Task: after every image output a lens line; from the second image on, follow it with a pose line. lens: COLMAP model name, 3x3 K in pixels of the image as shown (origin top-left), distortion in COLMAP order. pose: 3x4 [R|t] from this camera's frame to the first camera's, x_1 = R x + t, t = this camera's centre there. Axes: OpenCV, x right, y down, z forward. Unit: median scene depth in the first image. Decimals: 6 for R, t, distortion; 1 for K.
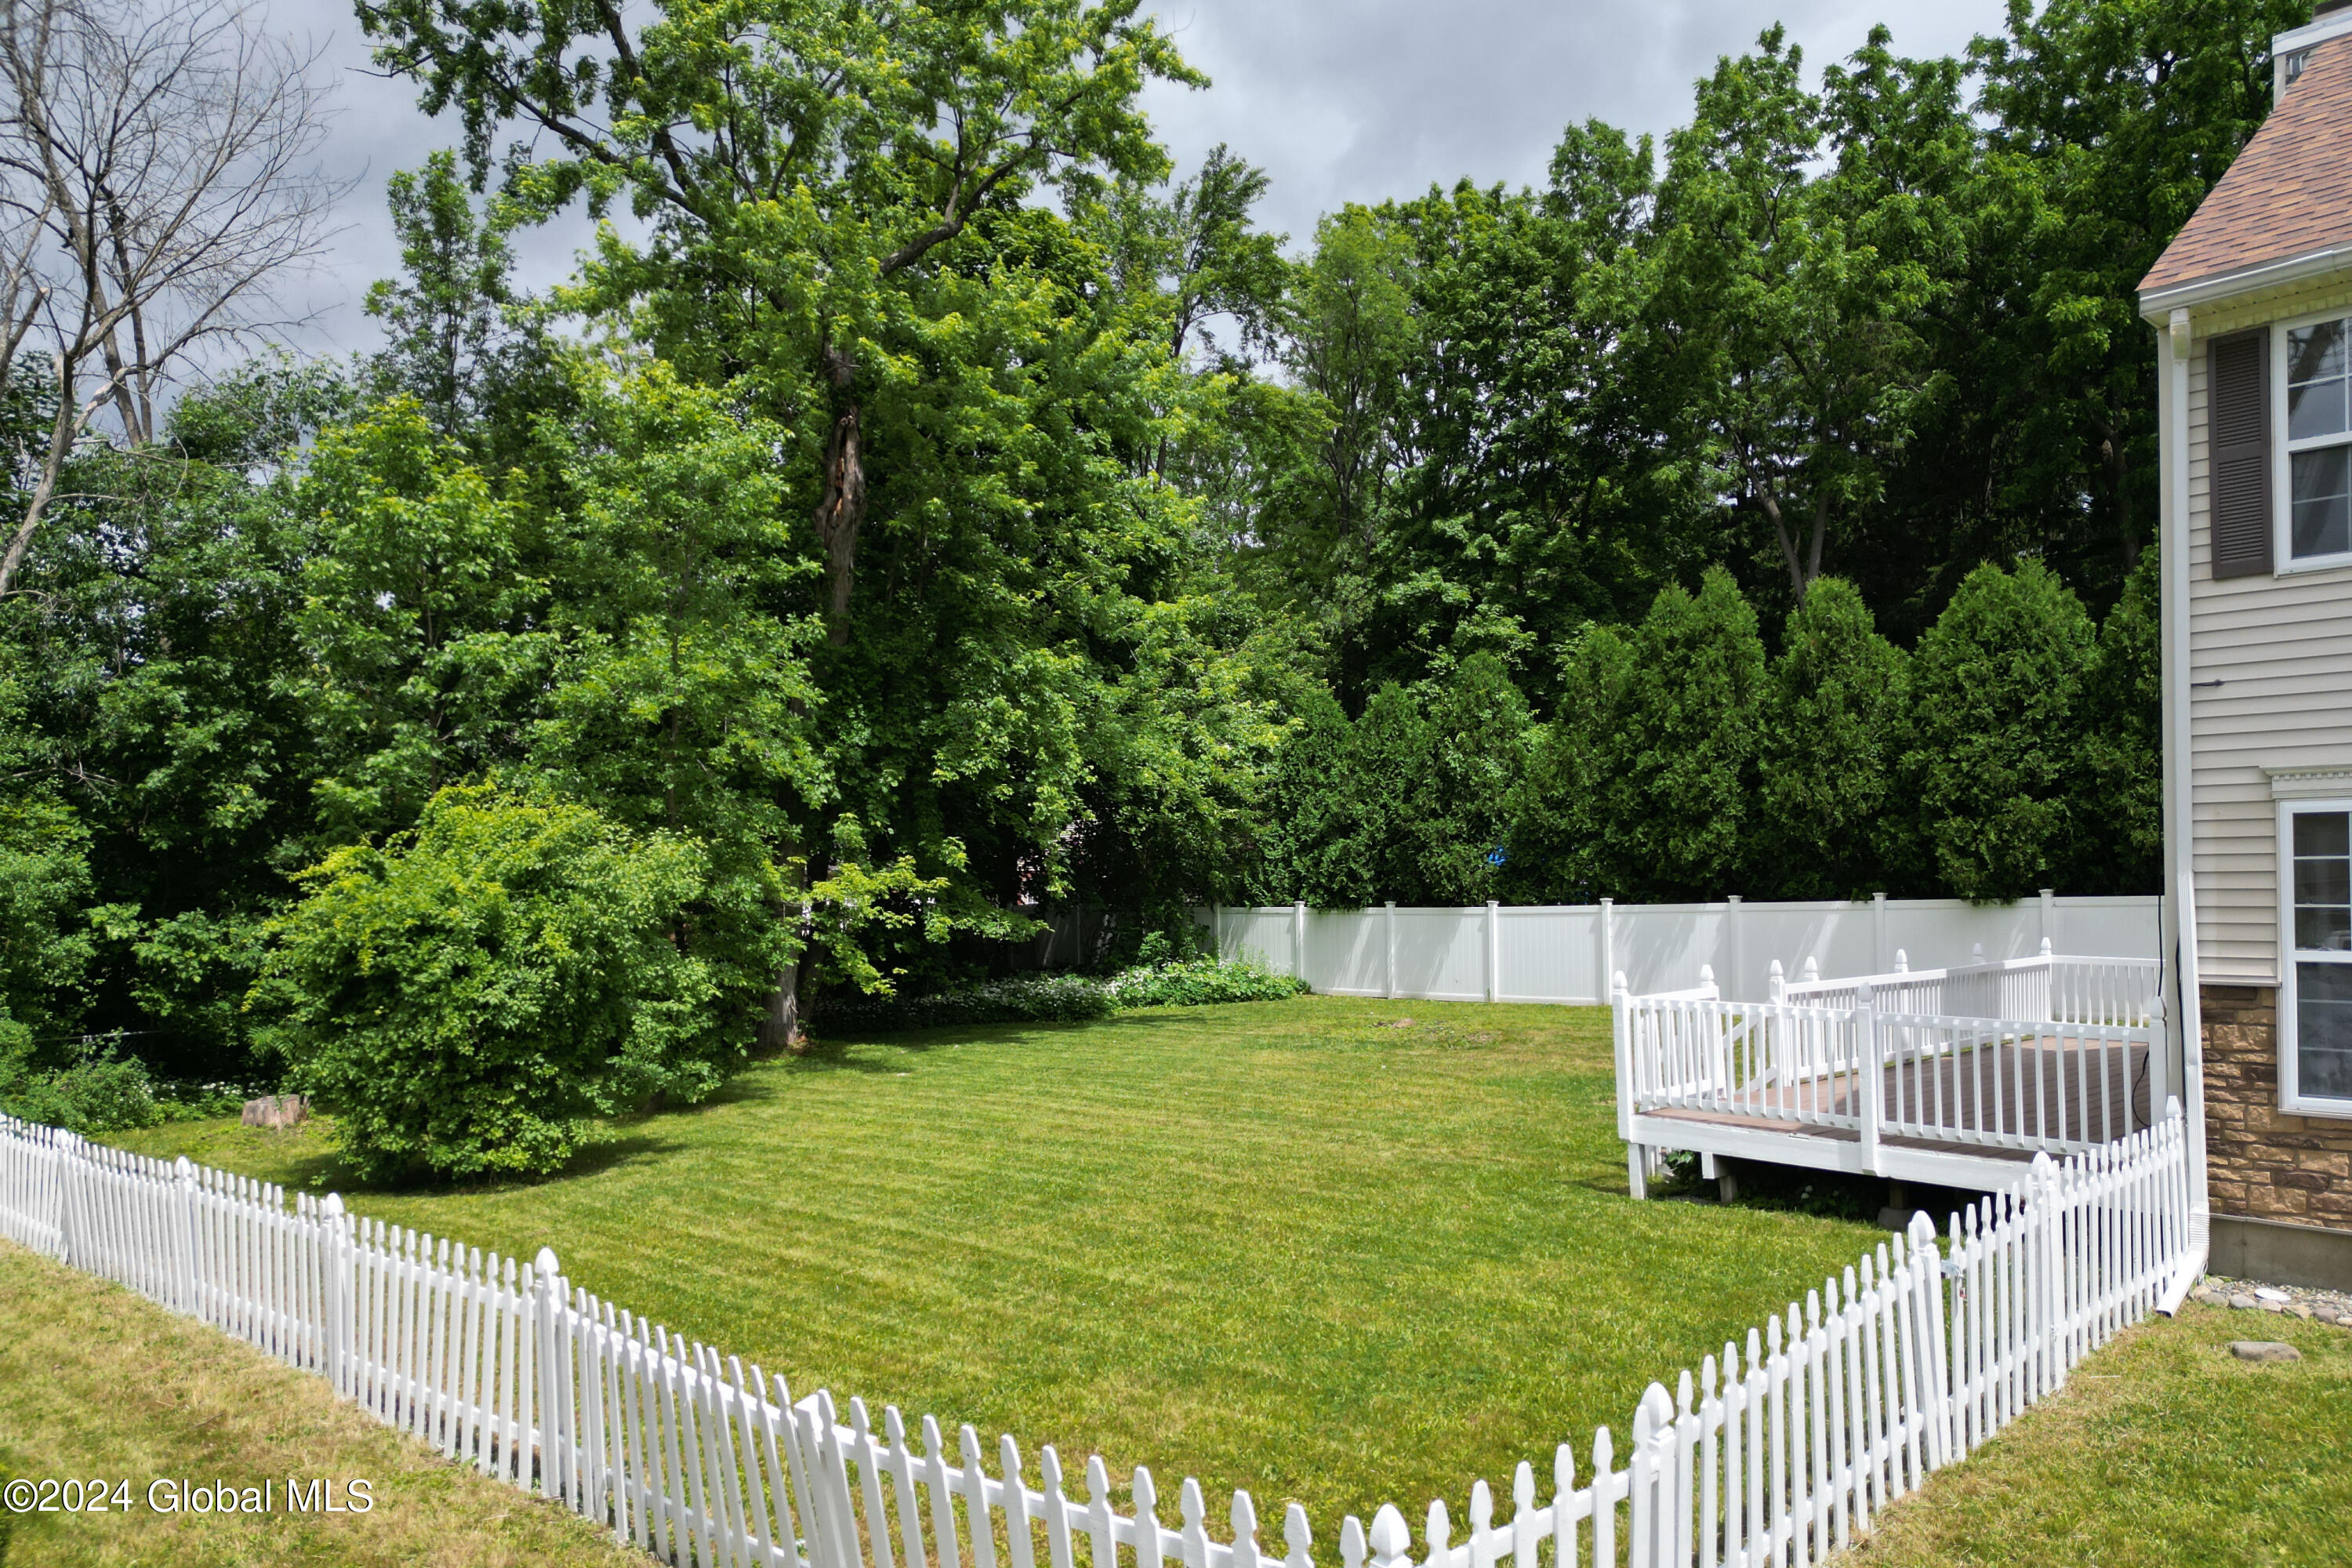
lens RADIAL K [[1620.4, 0, 1164.6], [0, 1620.4, 868.5], [0, 0, 1]] dist [0.076581, -0.092783]
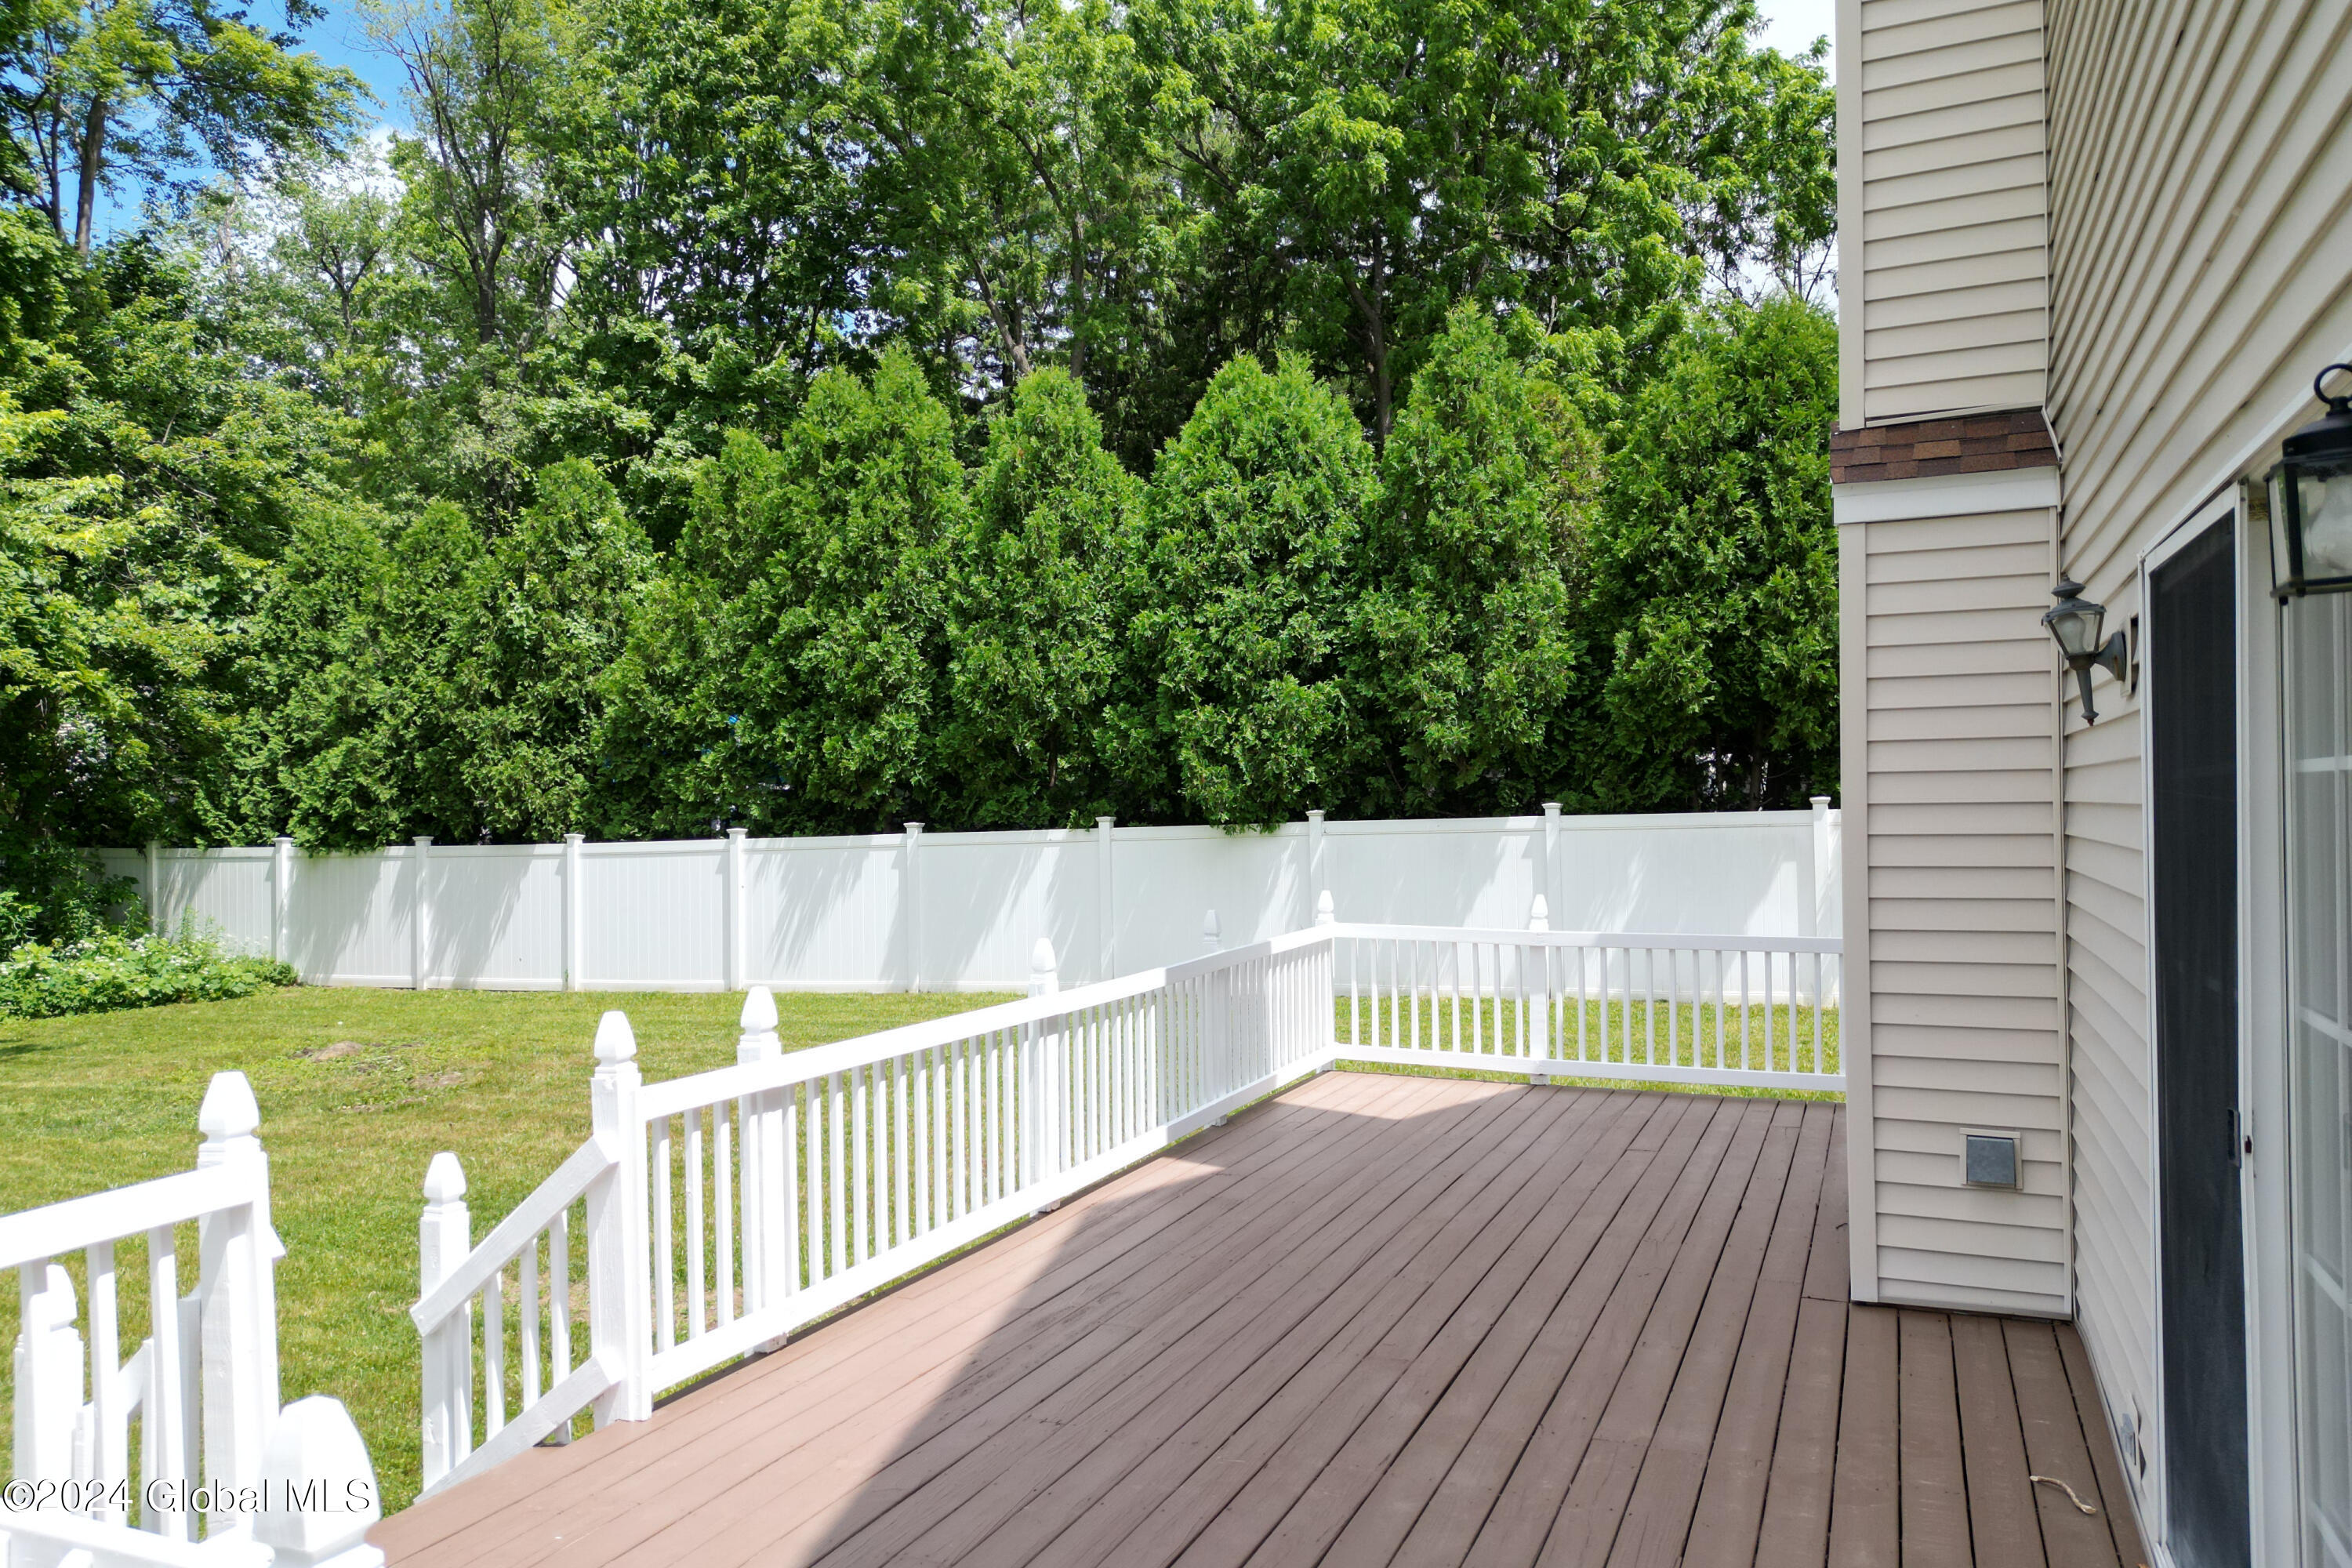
lens RADIAL K [[1612.6, 0, 1173.5], [0, 1612.6, 795.5], [0, 0, 1]] dist [0.058360, -0.065622]
pose [[0.916669, 0.000312, 0.399648, 0.190460], [0.000942, 0.999995, -0.002943, 0.007863], [-0.399647, 0.003074, 0.916664, 0.364973]]
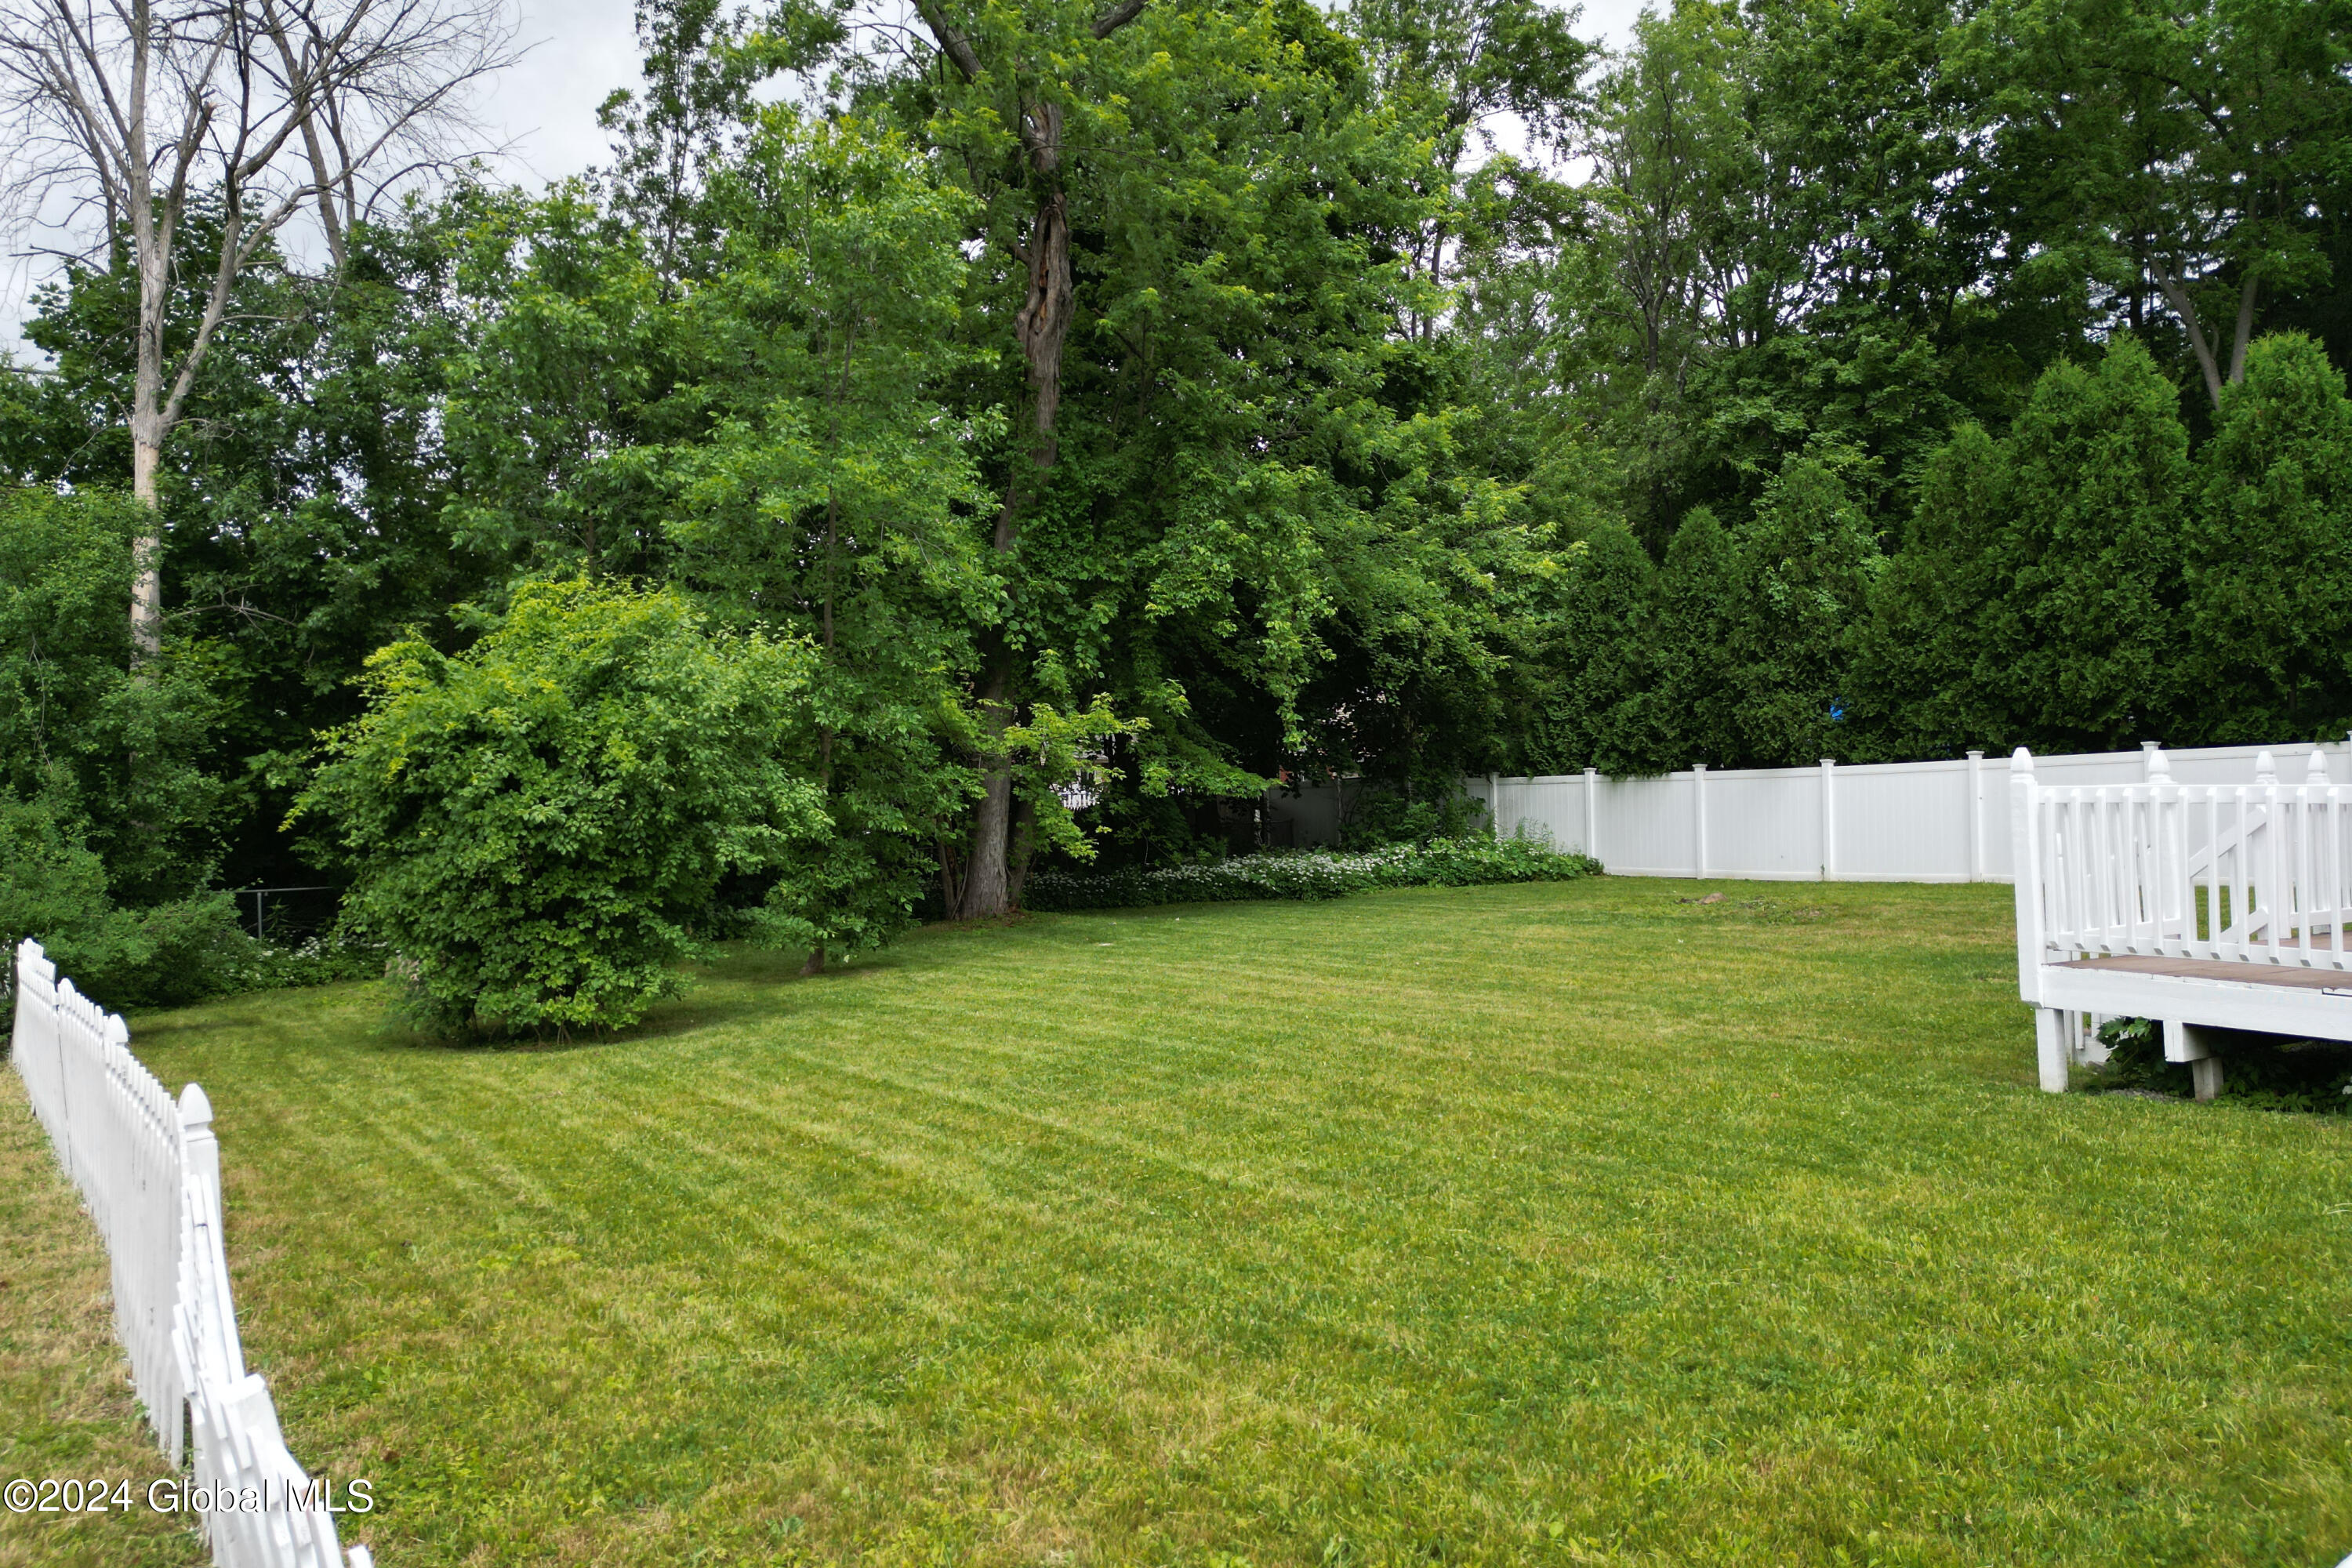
lens RADIAL K [[1612.6, 0, 1173.5], [0, 1612.6, 795.5], [0, 0, 1]] dist [0.058360, -0.065622]
pose [[0.982782, -0.005037, -0.184698, 0.031644], [0.006085, 0.999968, 0.005109, 0.038071], [0.184666, -0.006145, 0.982782, 0.143372]]
